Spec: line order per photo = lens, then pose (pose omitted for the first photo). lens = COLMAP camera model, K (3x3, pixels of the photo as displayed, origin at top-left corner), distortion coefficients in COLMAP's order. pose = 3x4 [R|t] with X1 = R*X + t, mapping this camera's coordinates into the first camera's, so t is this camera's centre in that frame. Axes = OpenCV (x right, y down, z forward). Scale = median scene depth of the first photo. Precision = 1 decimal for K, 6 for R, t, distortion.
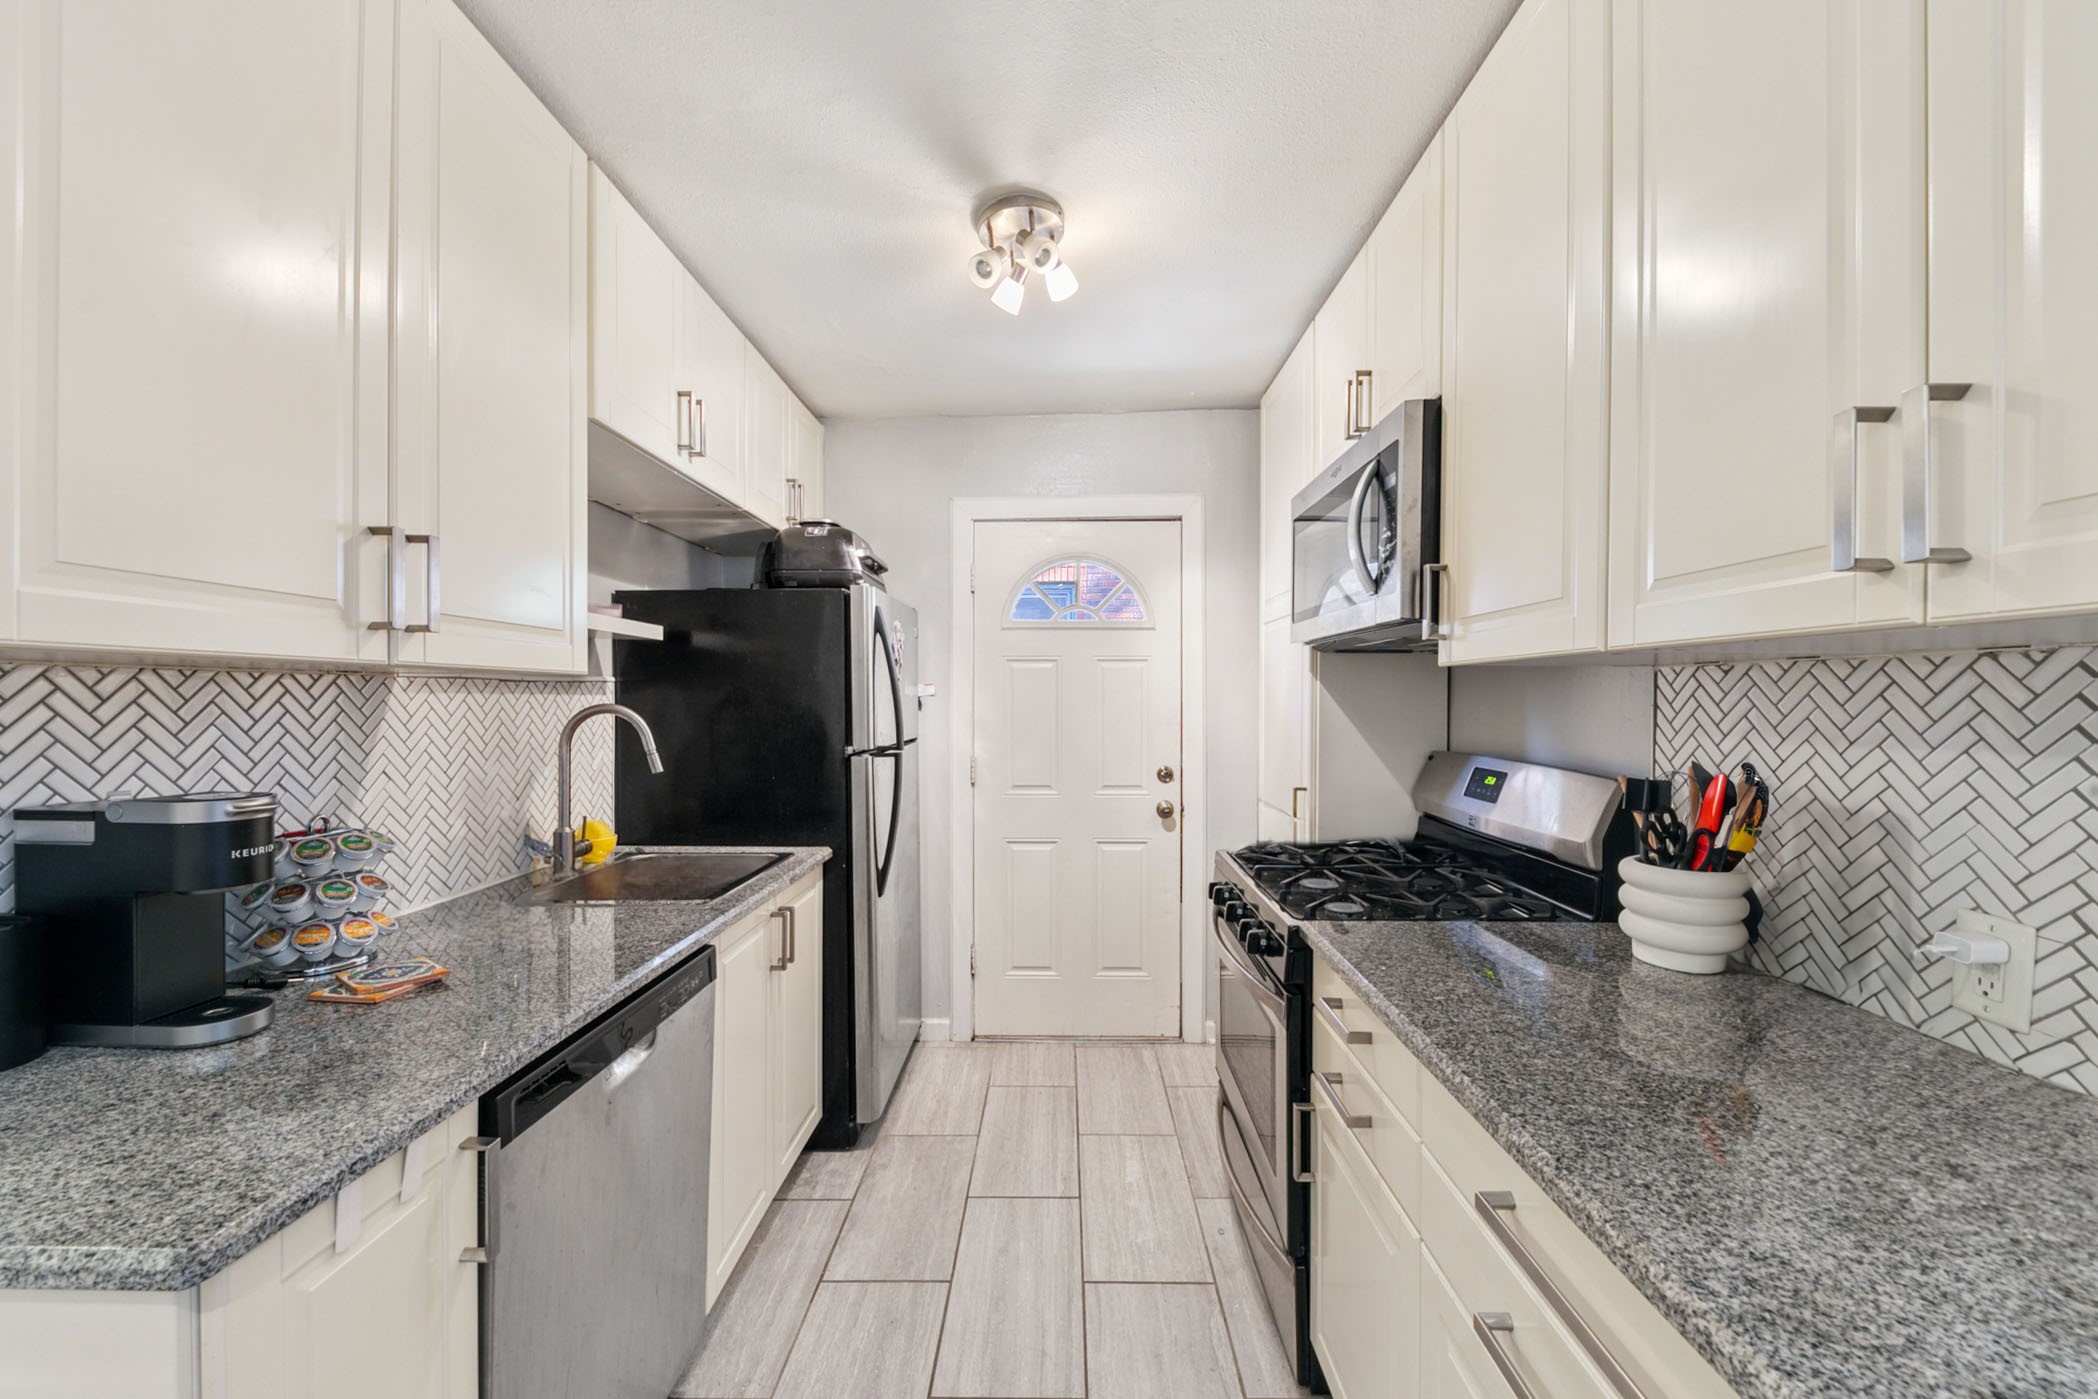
lens RADIAL K [[793.5, 0, 1050.2], [0, 793.5, 705.9], [0, 0, 1]] dist [0.018235, -0.010300]
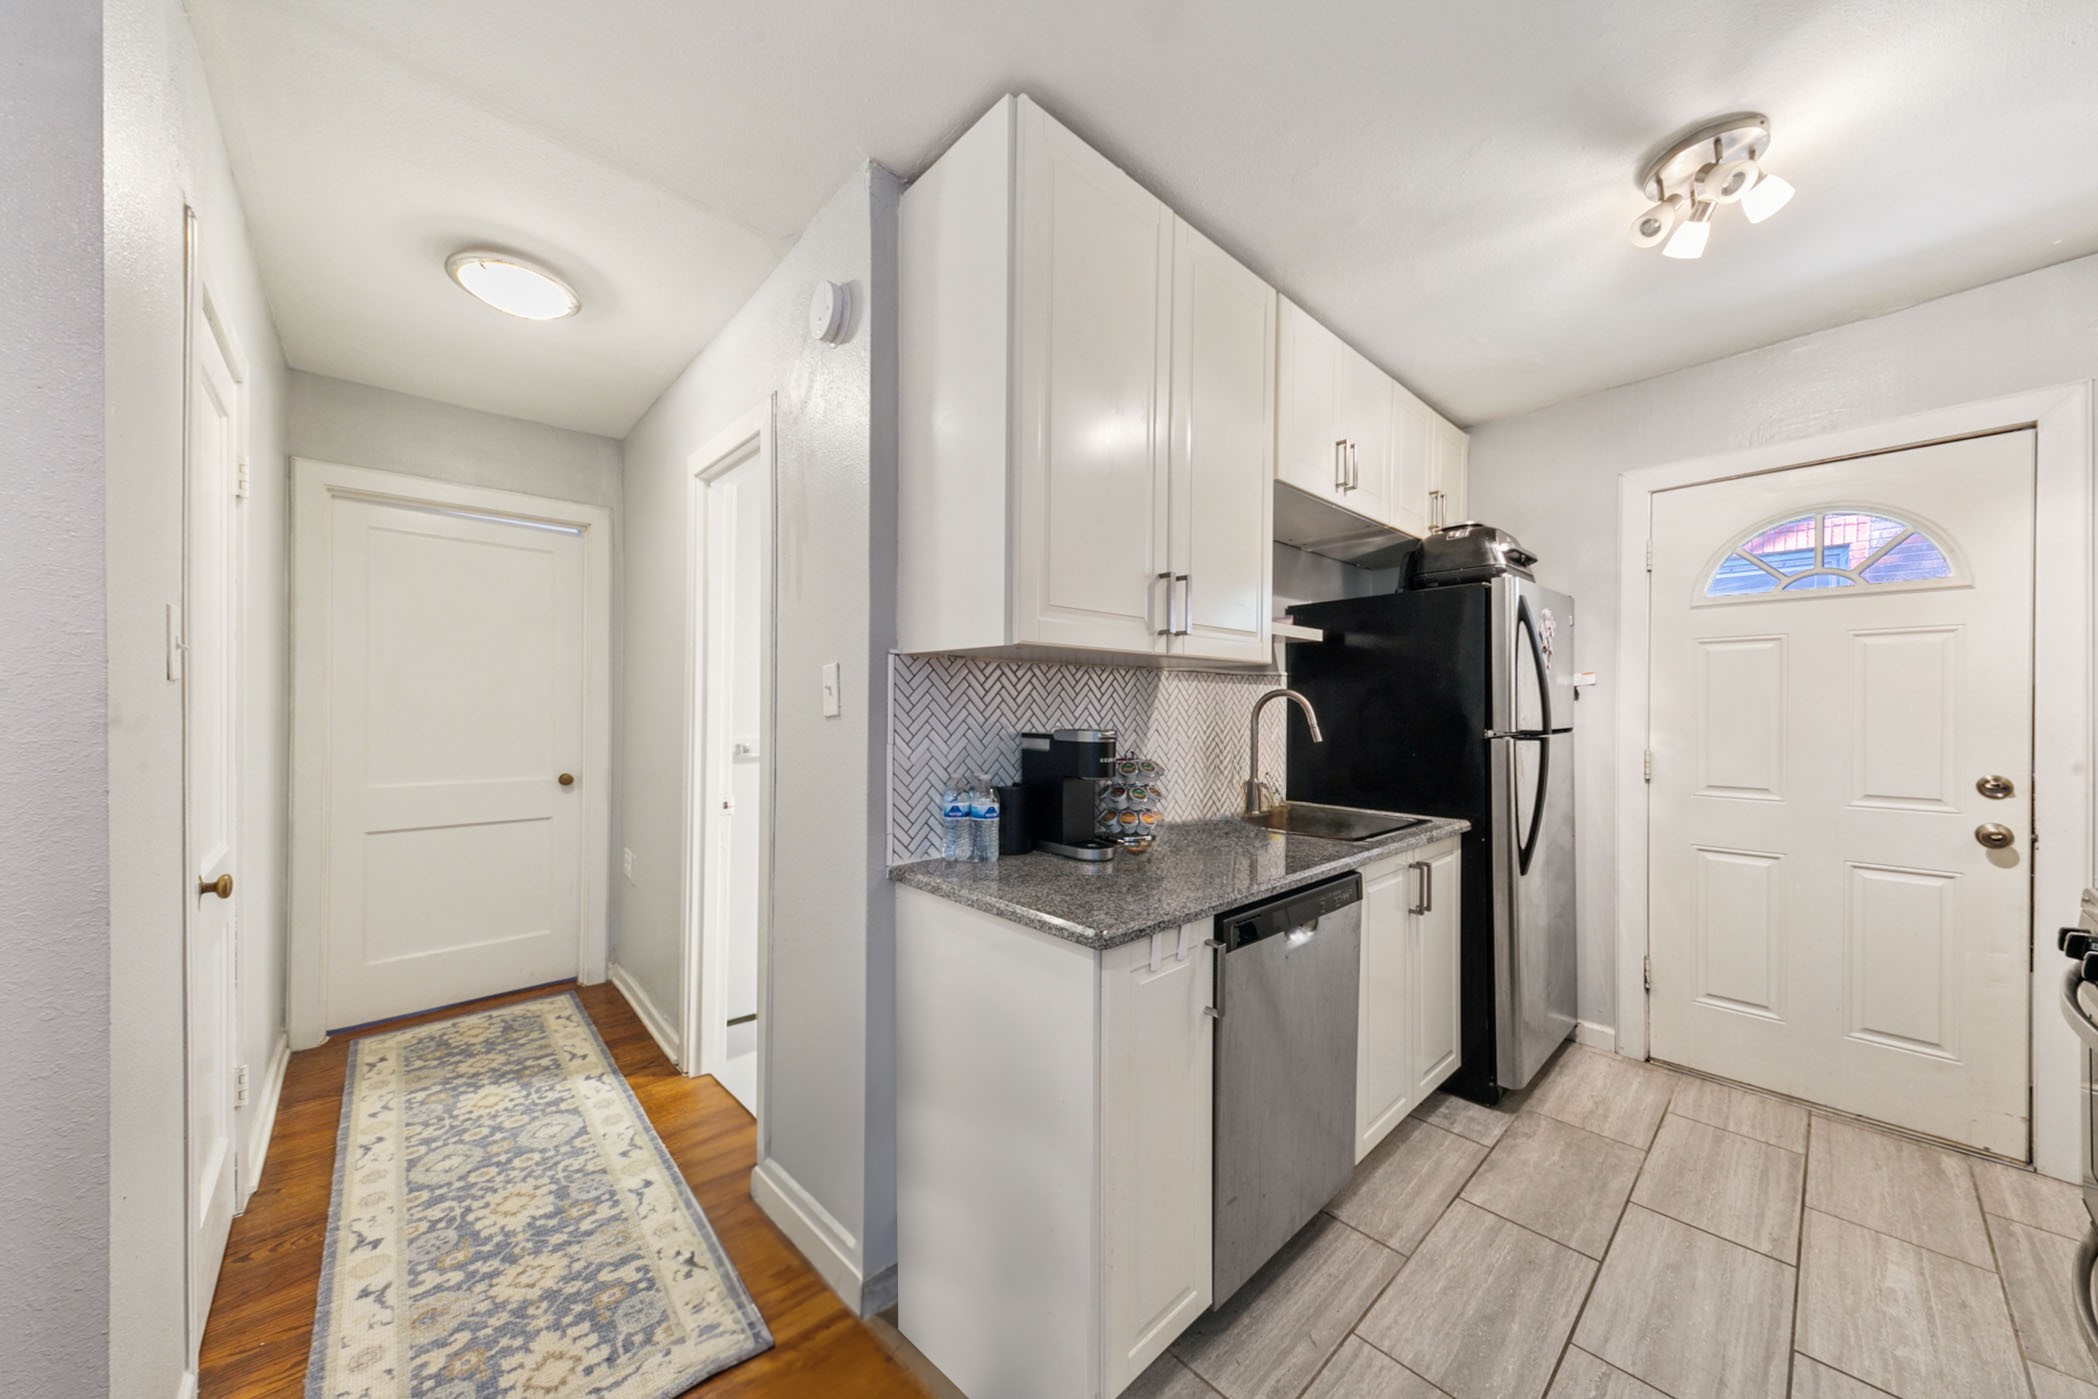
lens RADIAL K [[717.7, 0, 1056.4], [0, 717.7, 713.1], [0, 0, 1]] dist [0.020539, -0.004610]
pose [[0.693773, 0.005880, -0.720169, 0.055379], [-0.005775, 0.999980, 0.002602, 0.037984], [0.720170, 0.002353, 0.693793, -0.120652]]
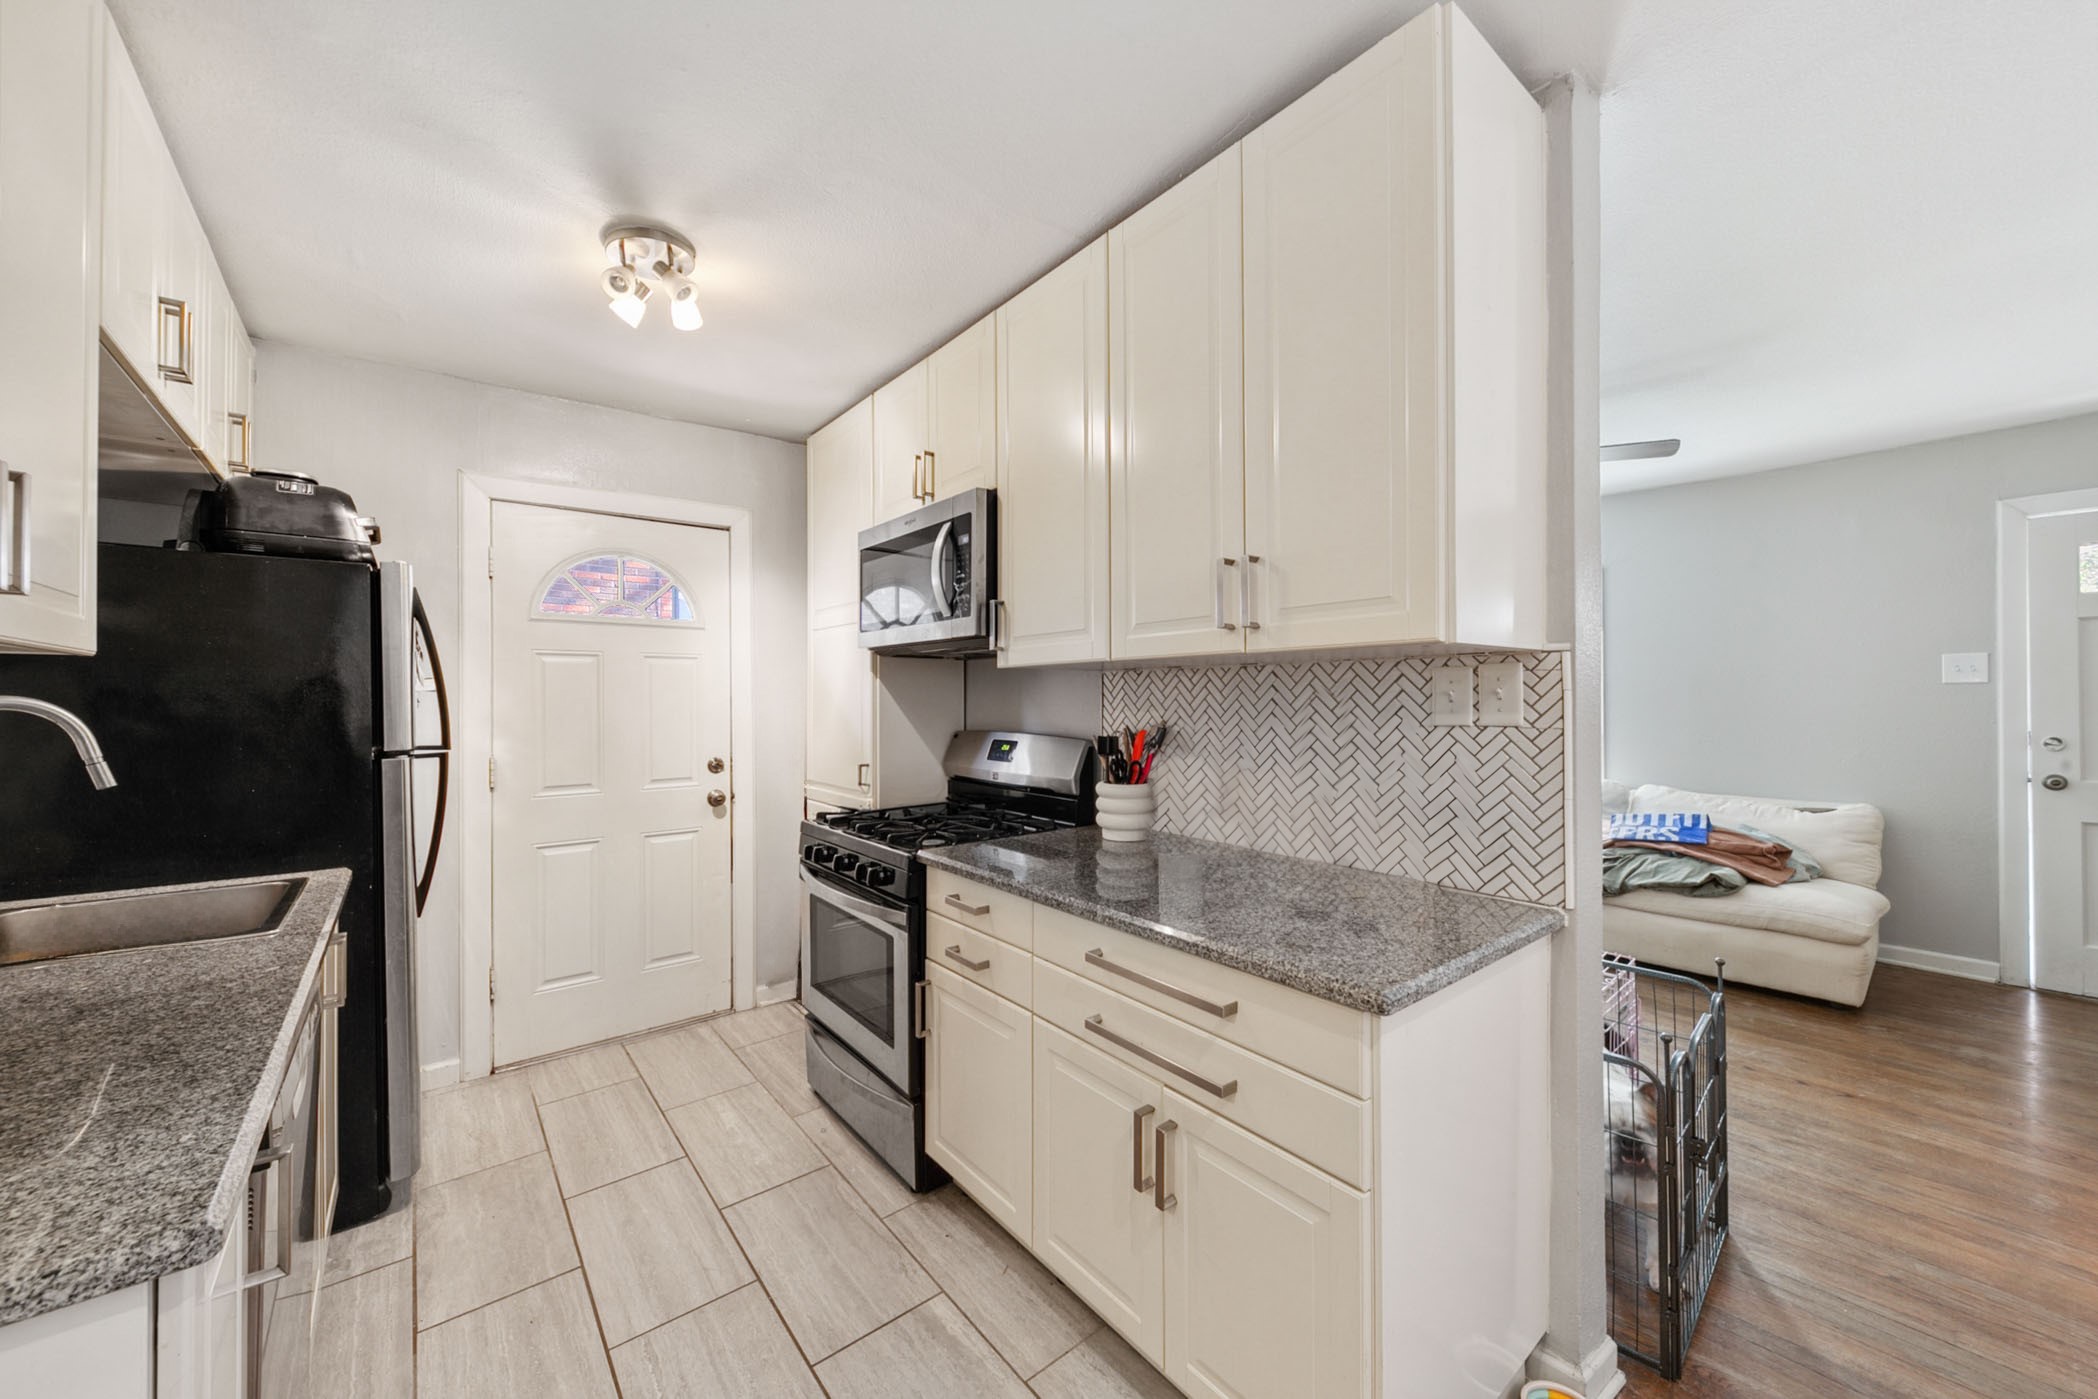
lens RADIAL K [[760.9, 0, 1049.0], [0, 760.9, 699.5], [0, 0, 1]] dist [0.016210, -0.007723]
pose [[0.769911, -0.004558, 0.638135, -0.284278], [0.011571, 0.999910, -0.006817, 0.016372], [-0.638047, 0.012632, 0.769894, -0.133883]]
